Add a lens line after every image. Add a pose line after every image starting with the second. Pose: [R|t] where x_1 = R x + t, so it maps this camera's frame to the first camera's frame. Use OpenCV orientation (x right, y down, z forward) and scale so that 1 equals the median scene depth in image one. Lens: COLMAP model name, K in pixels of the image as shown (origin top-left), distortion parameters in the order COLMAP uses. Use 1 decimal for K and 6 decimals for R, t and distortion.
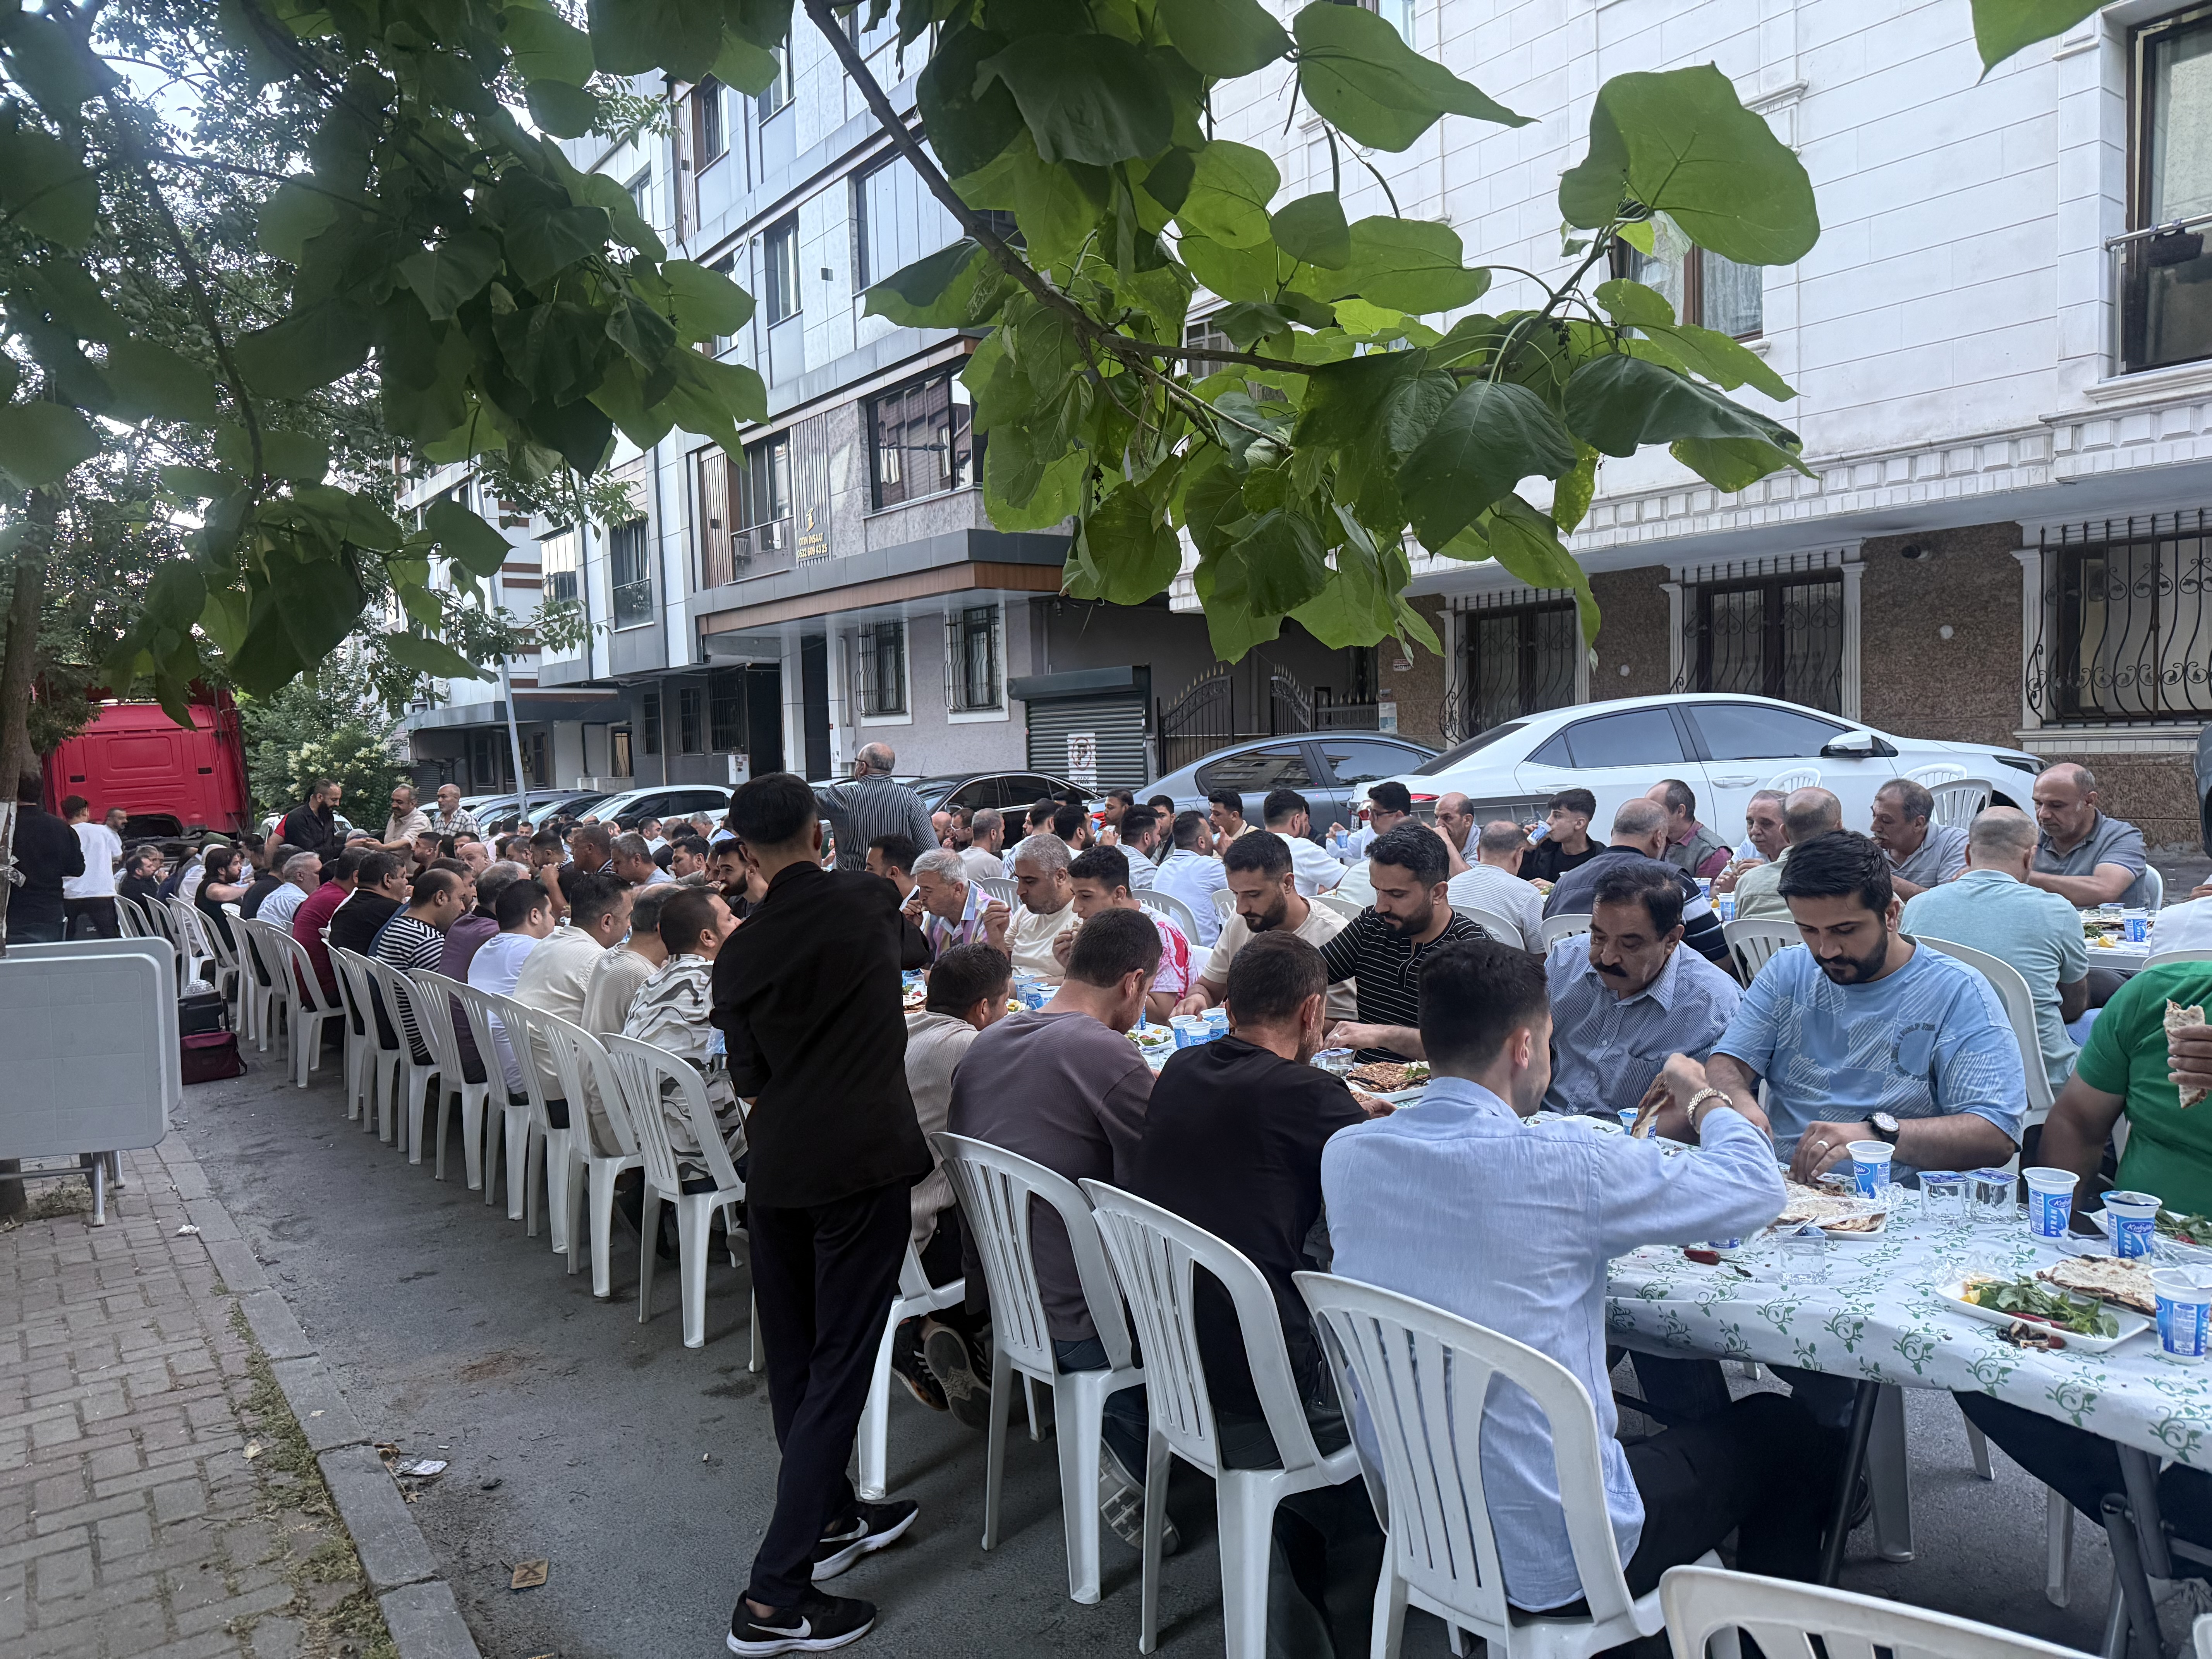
lens RADIAL K [[1589.2, 0, 1113.3], [0, 1589.2, 811.7], [0, 0, 1]] dist [0.025120, -0.026547]
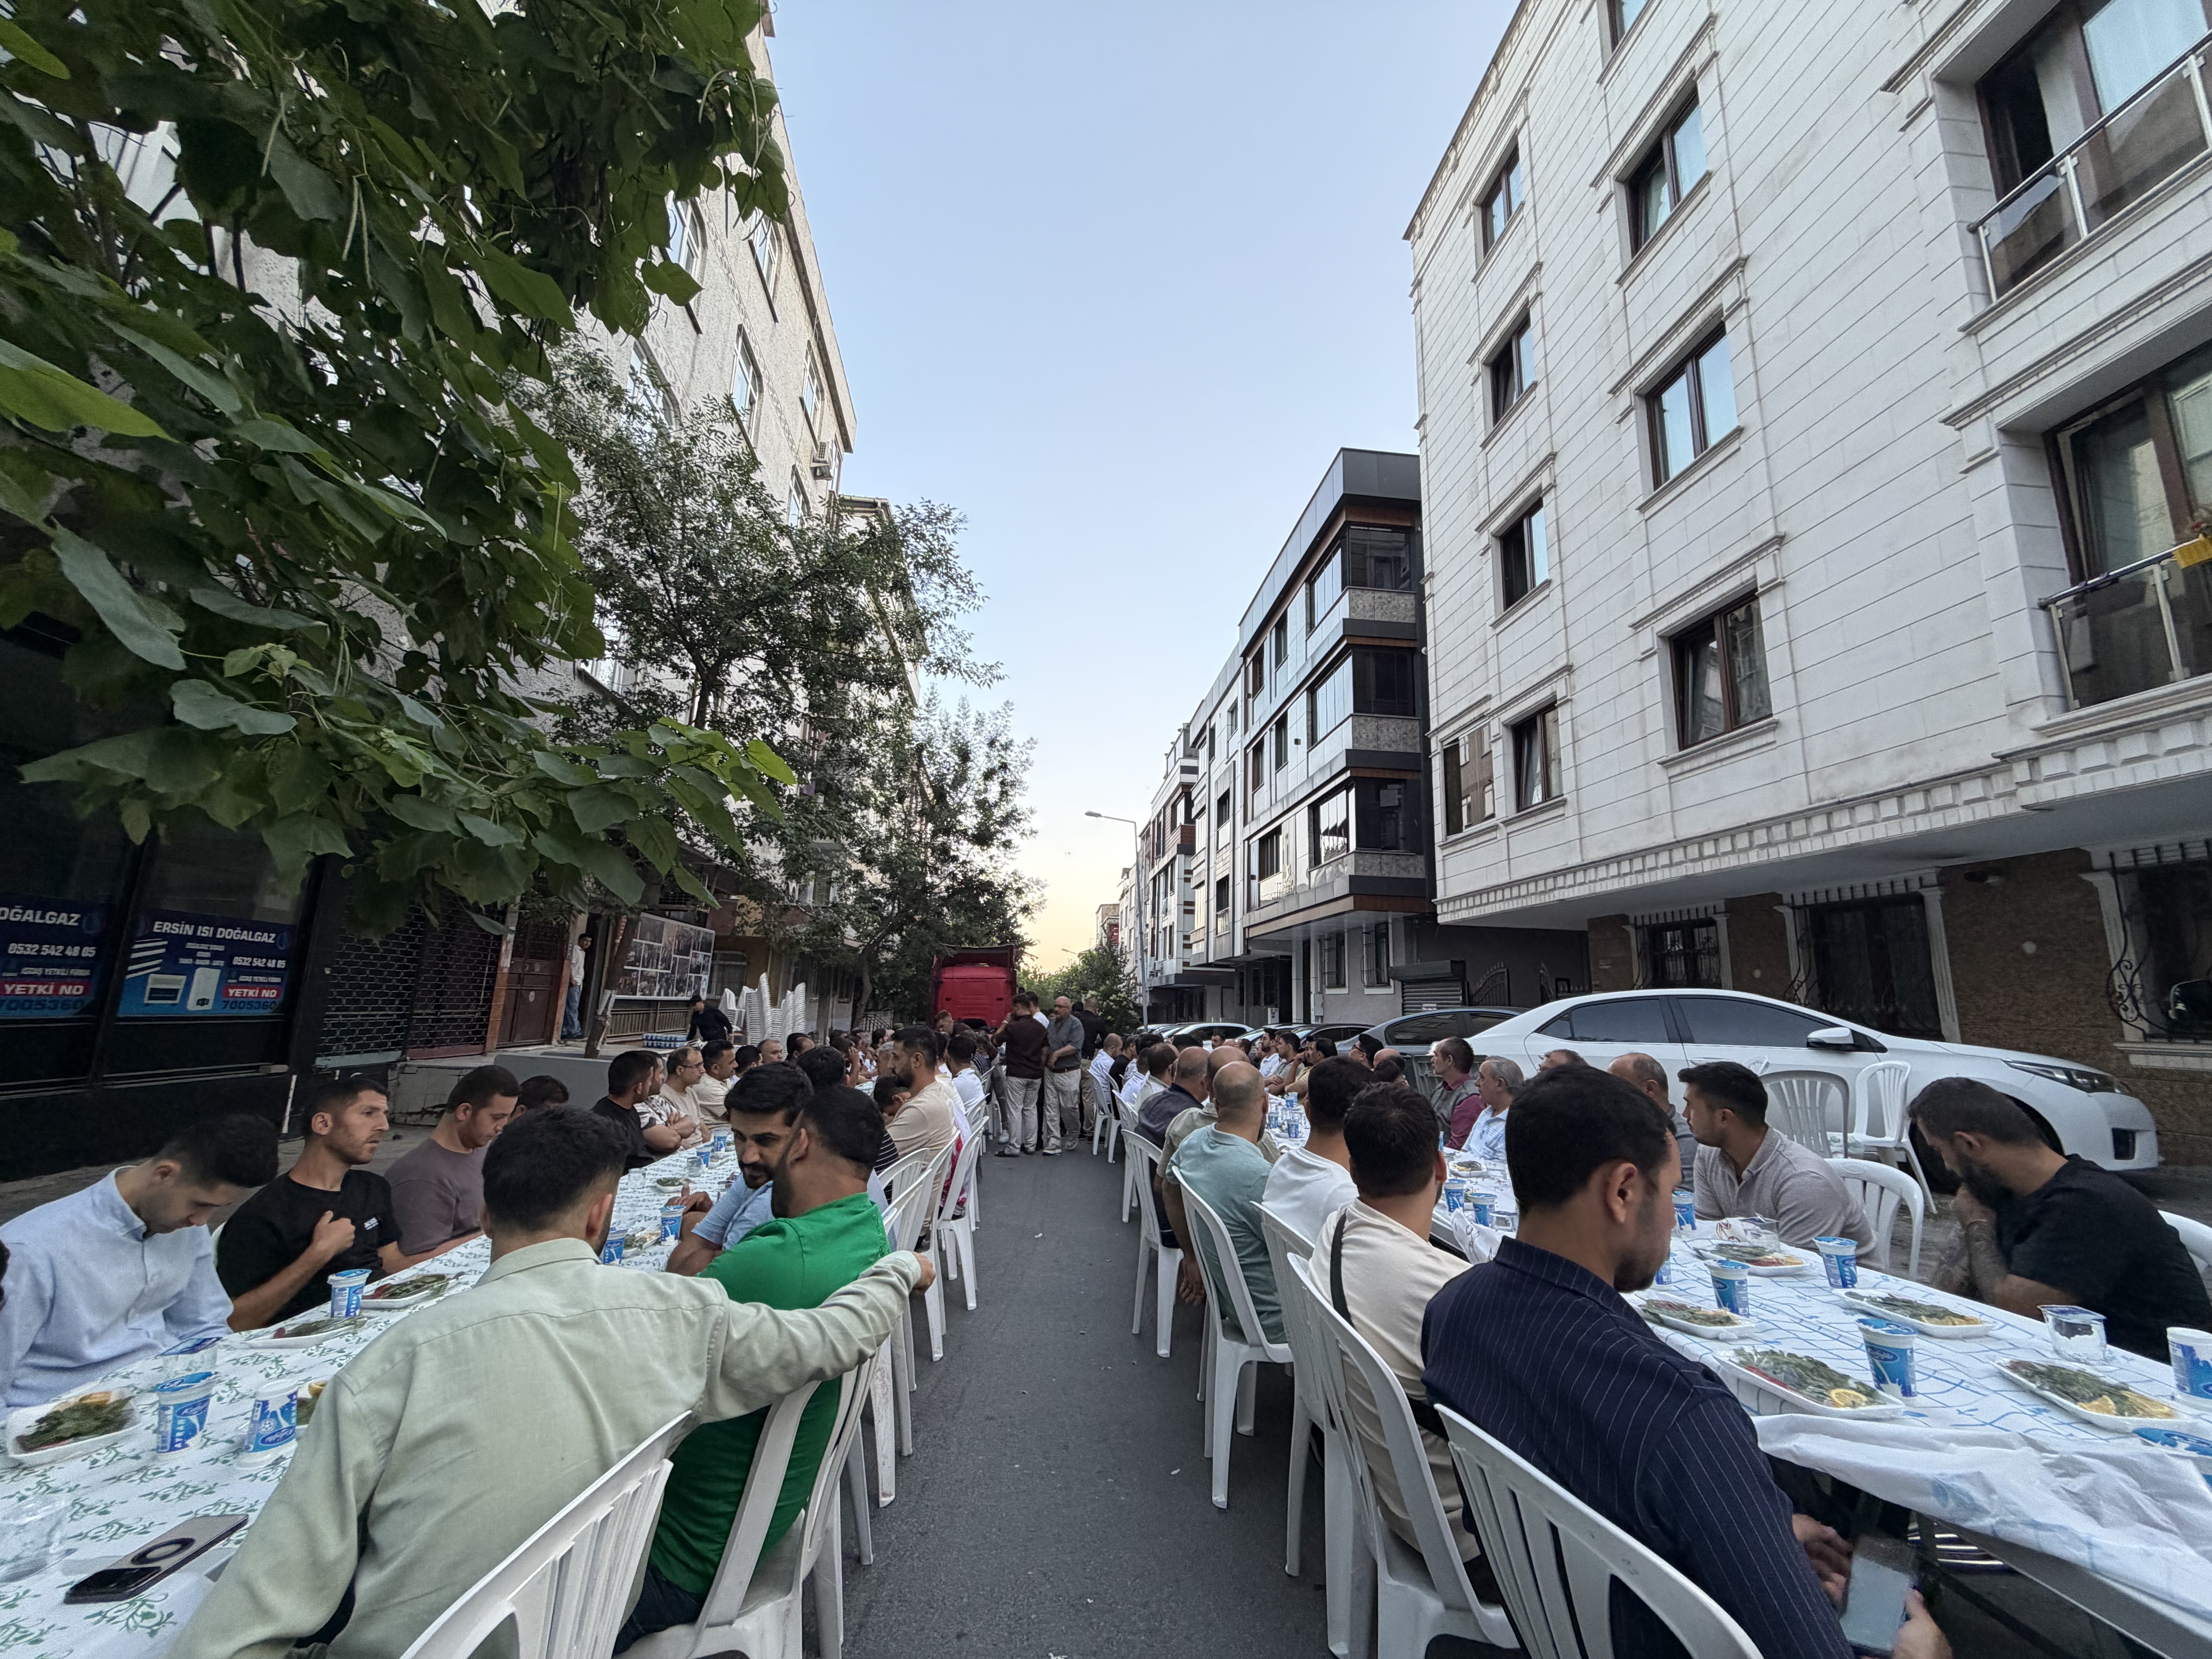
lens RADIAL K [[880.2, 0, 1103.2], [0, 880.2, 833.3], [0, 0, 1]] dist [0.009897, 0.000512]
pose [[0.862088, -0.043712, -0.504869, 0.367786], [-0.074409, 0.974556, -0.211434, -0.012666], [0.501265, 0.219842, 0.836901, 0.175297]]
